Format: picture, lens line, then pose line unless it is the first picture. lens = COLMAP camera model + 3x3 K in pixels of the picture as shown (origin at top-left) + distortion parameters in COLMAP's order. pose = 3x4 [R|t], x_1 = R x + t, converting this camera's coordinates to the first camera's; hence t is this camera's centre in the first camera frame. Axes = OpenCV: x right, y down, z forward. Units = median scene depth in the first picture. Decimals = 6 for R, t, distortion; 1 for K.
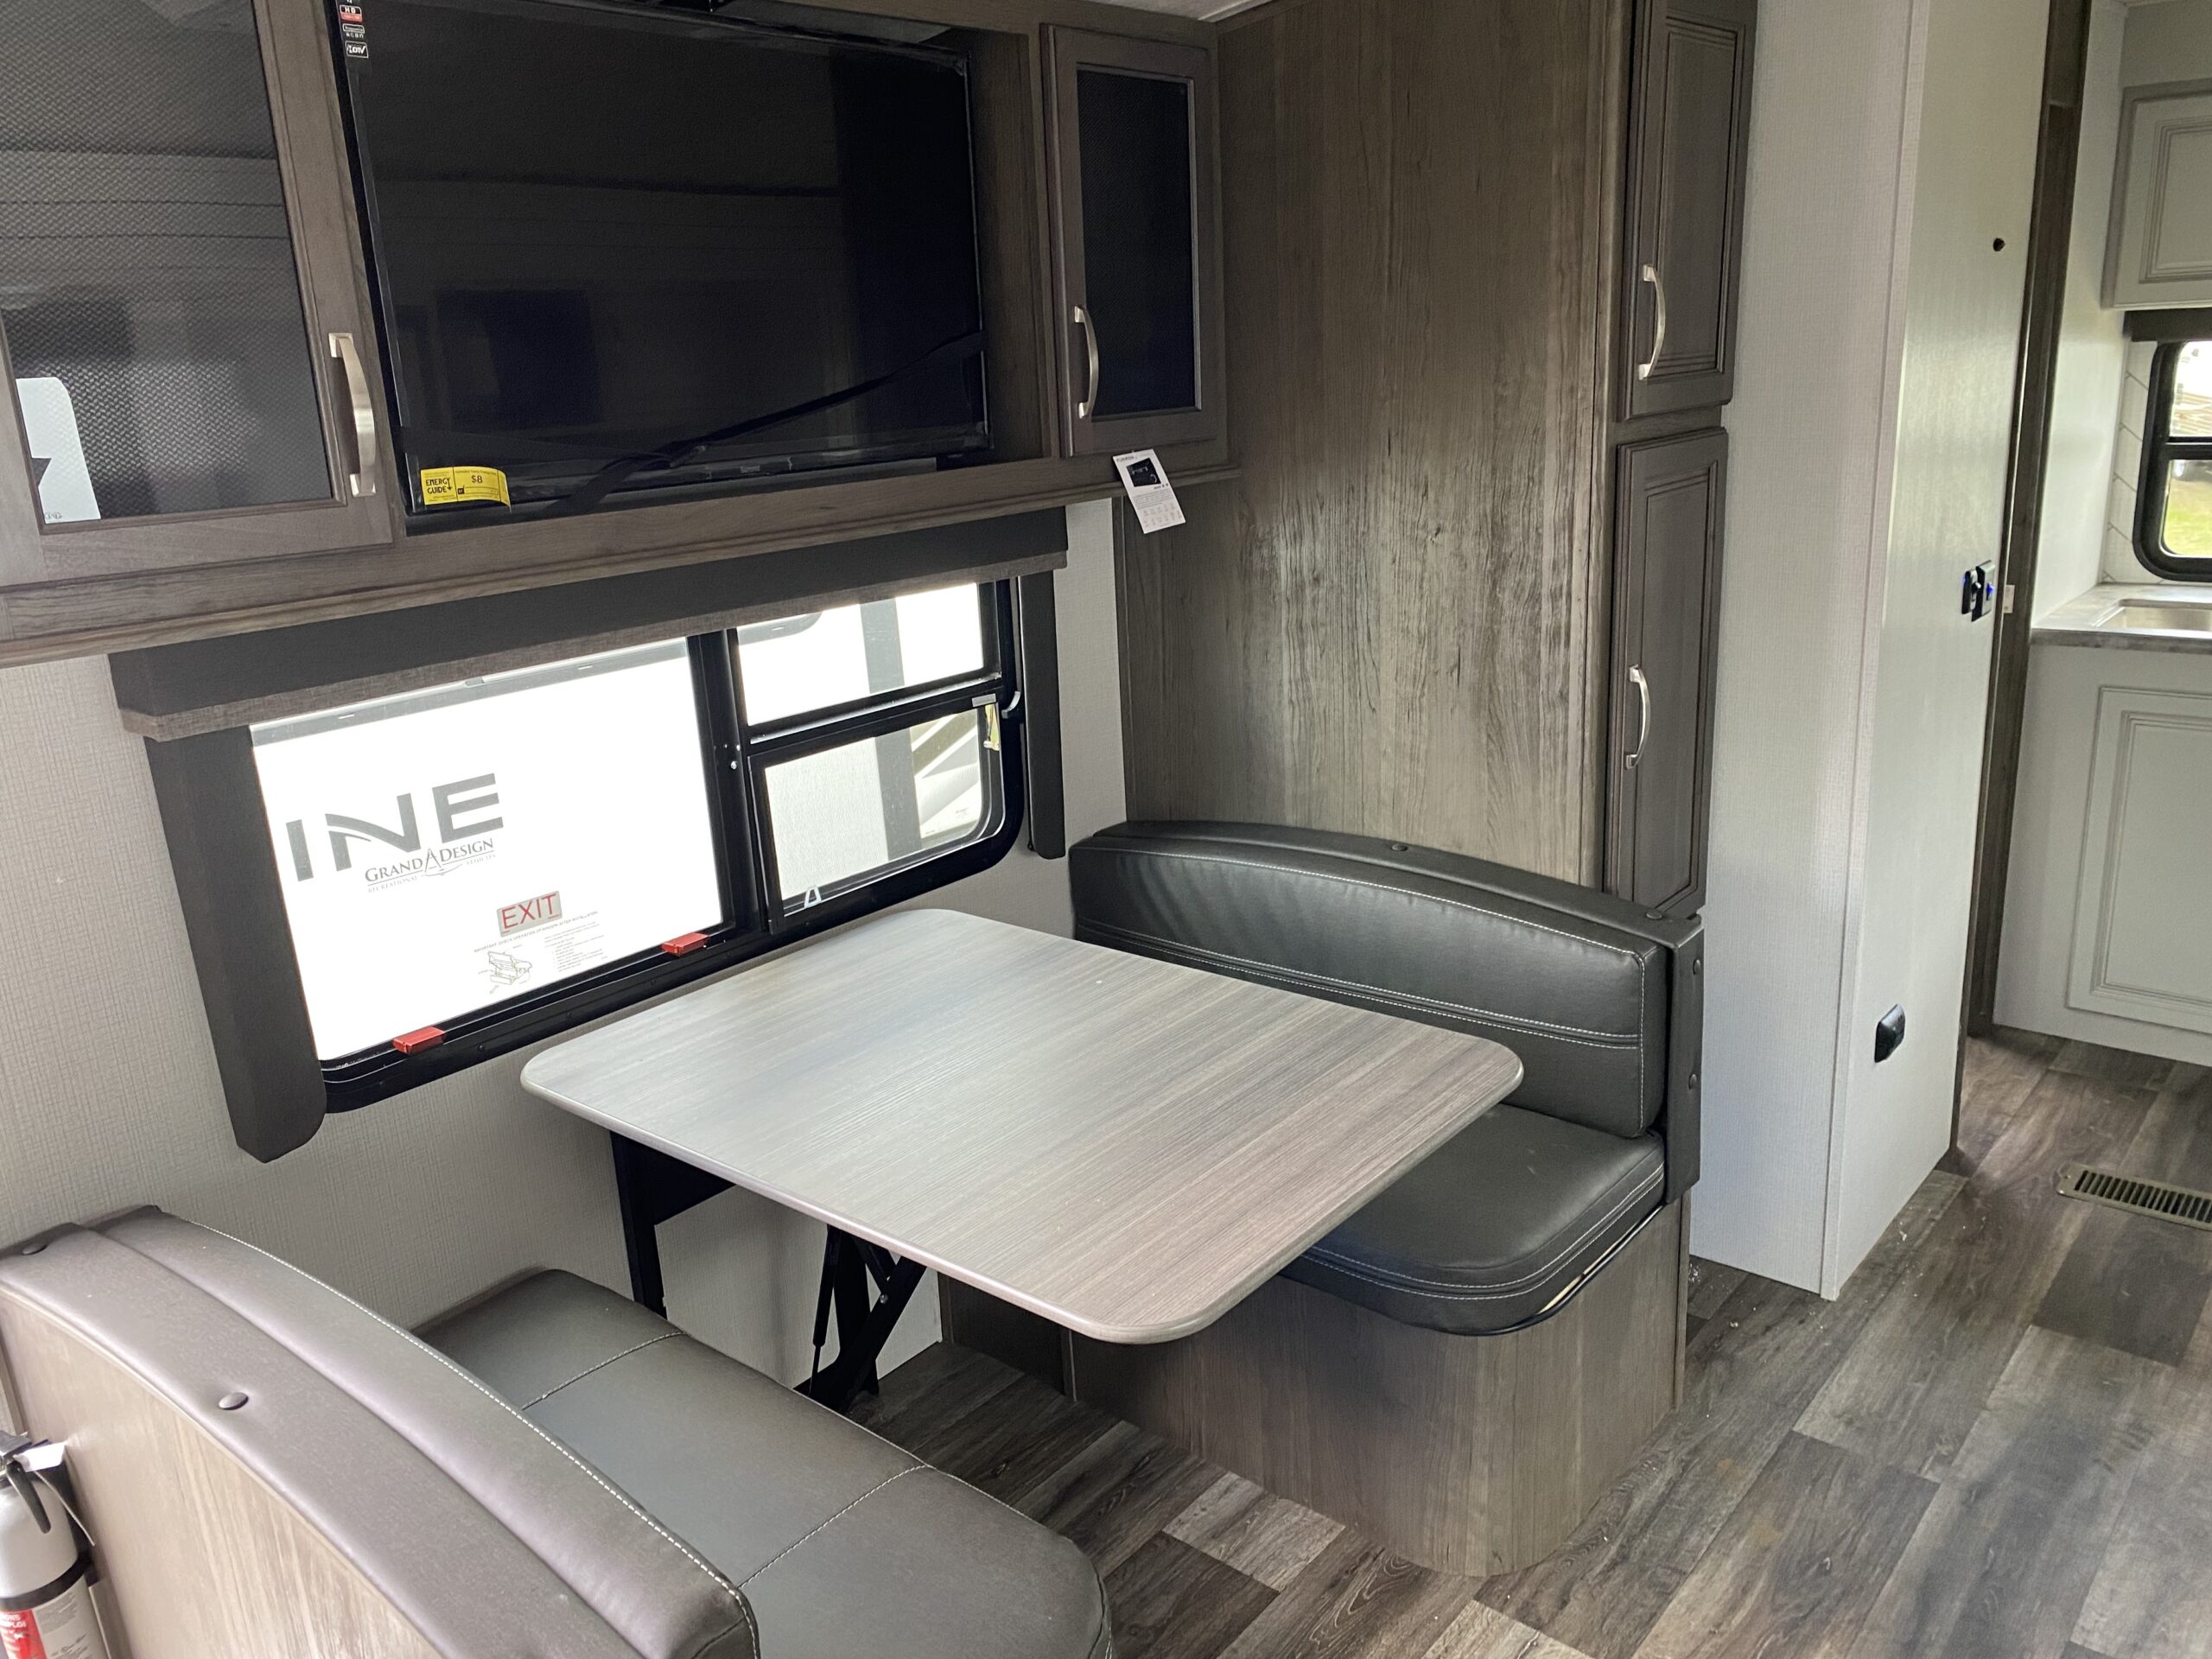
lens RADIAL K [[1676.8, 0, 1102.2], [0, 1676.8, 825.6], [0, 0, 1]] dist [0.010074, -0.006086]
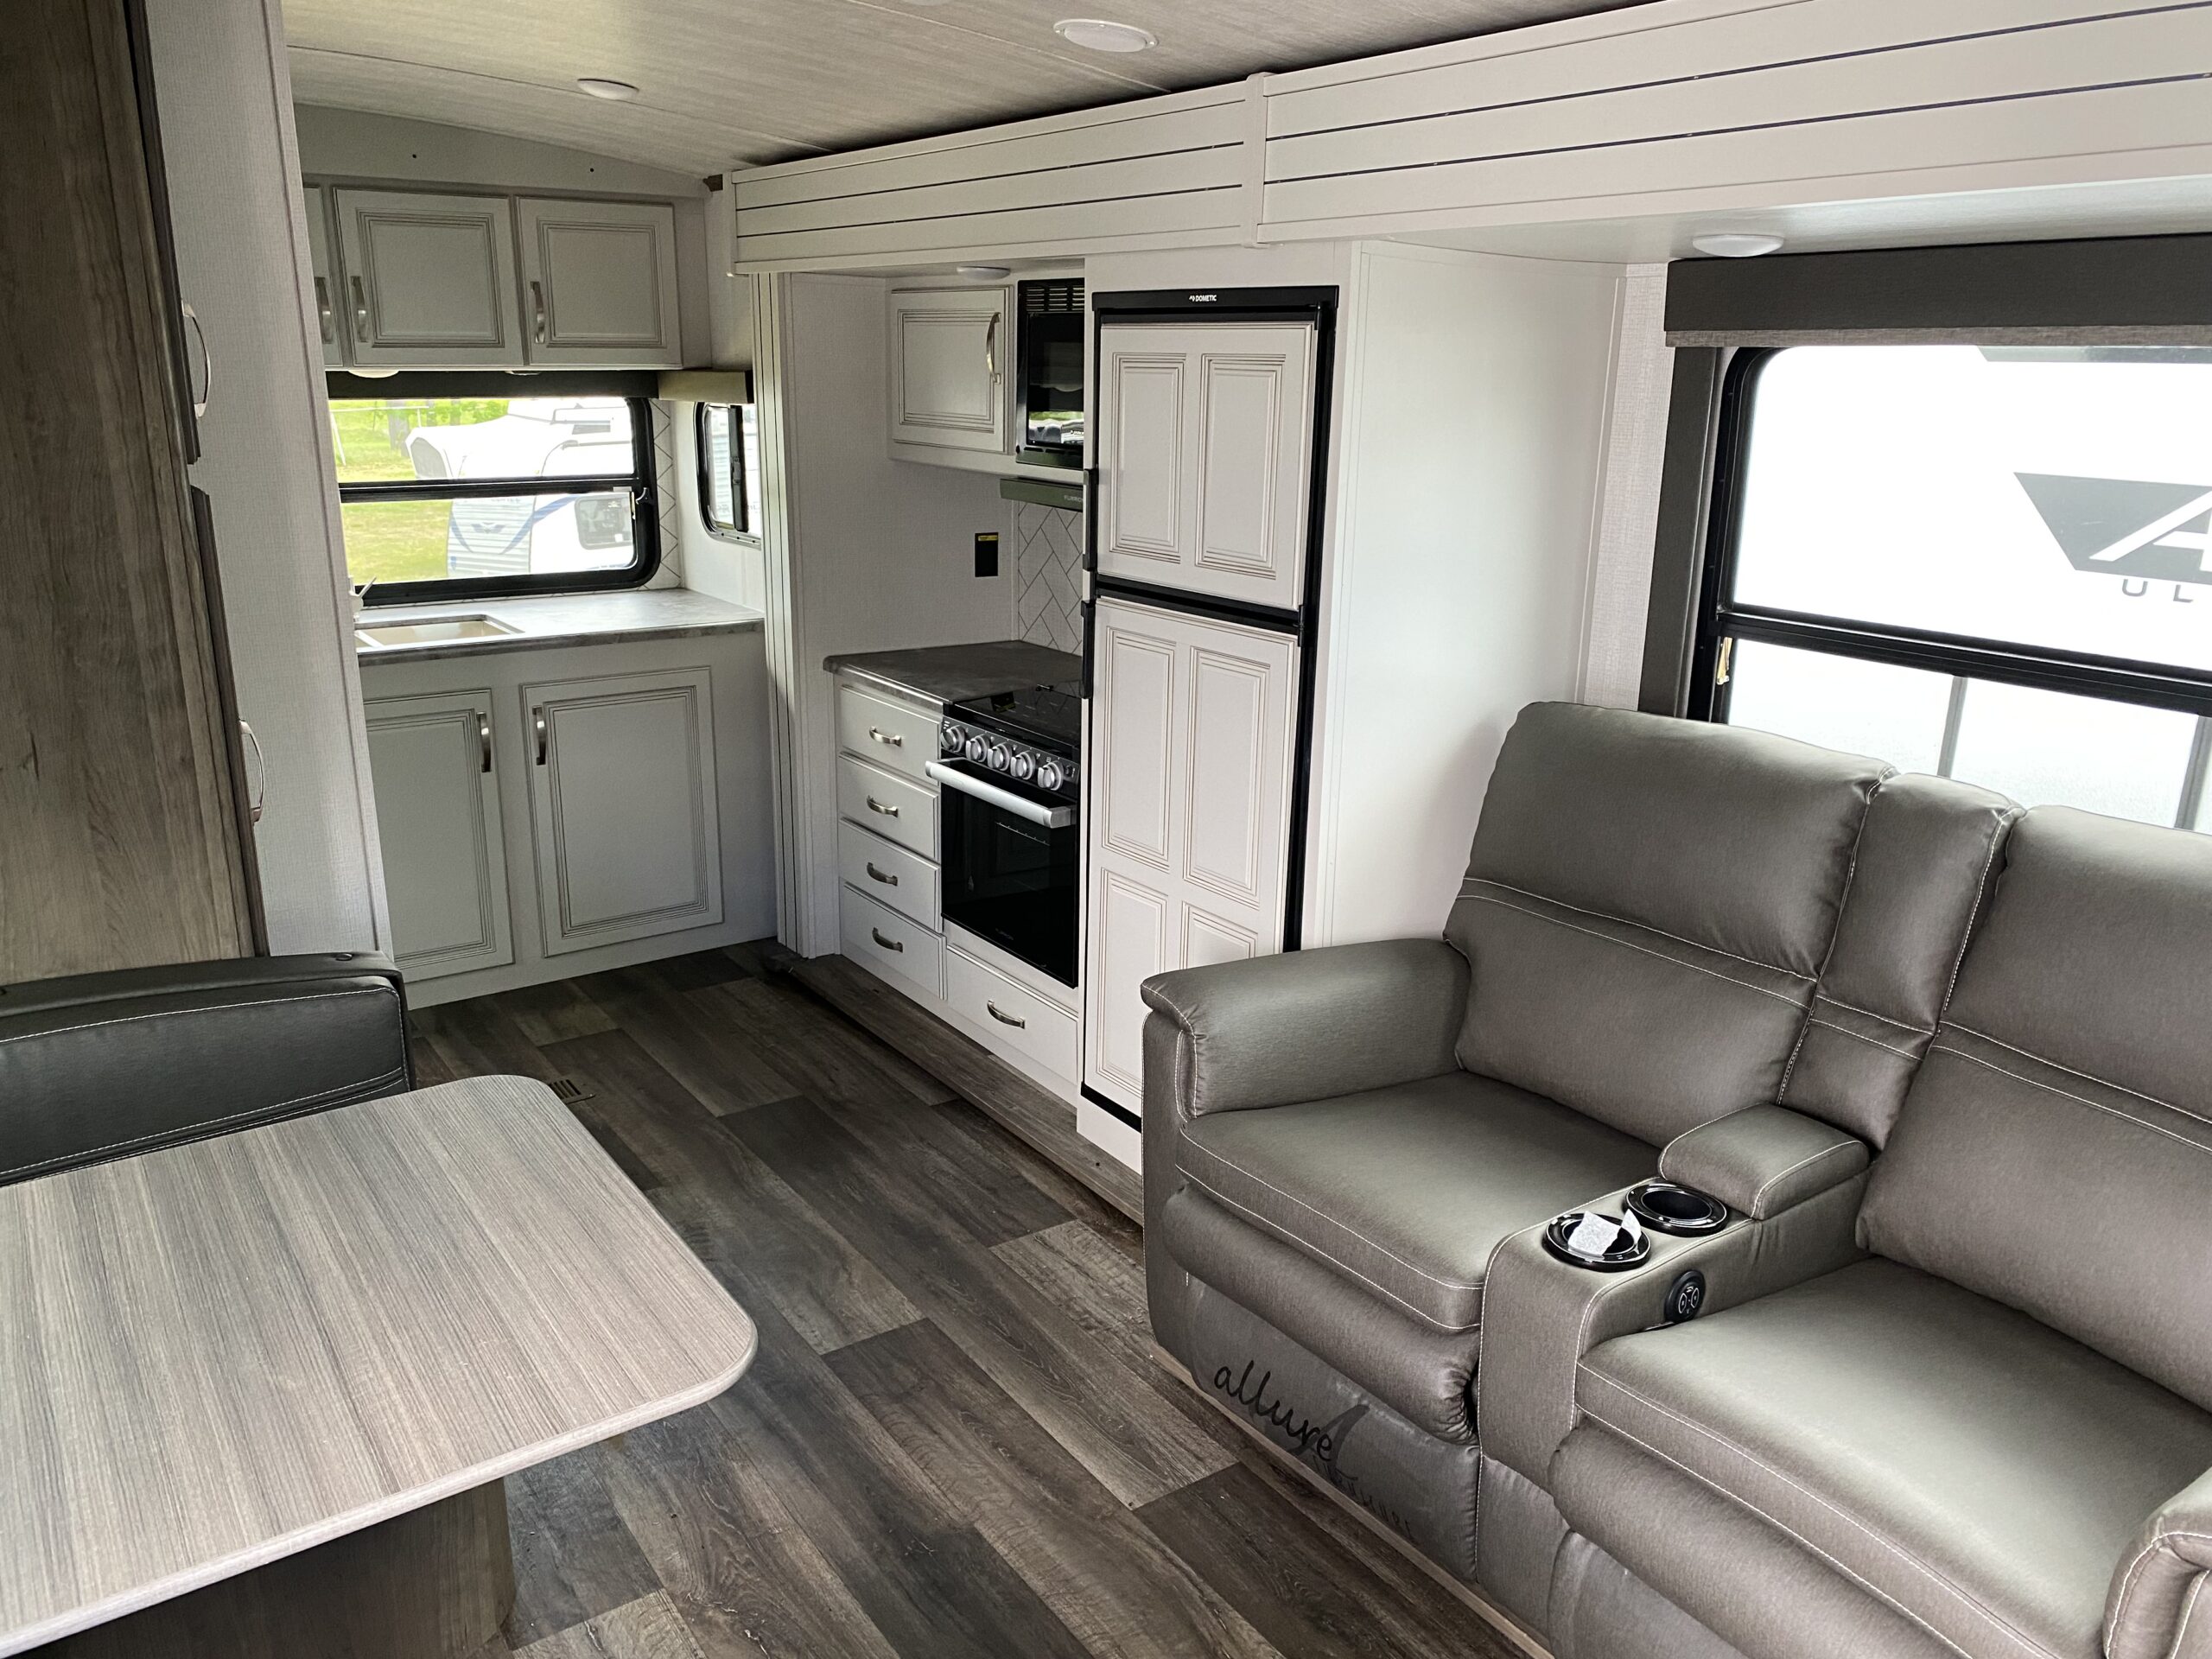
lens RADIAL K [[1676.8, 0, 1102.2], [0, 1676.8, 834.0], [0, 0, 1]] dist [0.010074, -0.006086]
pose [[0.246946, -0.213298, 0.945263, -0.477496], [0.249531, 0.956575, 0.150662, -0.053219], [-0.936350, 0.198667, 0.289447, 0.273664]]
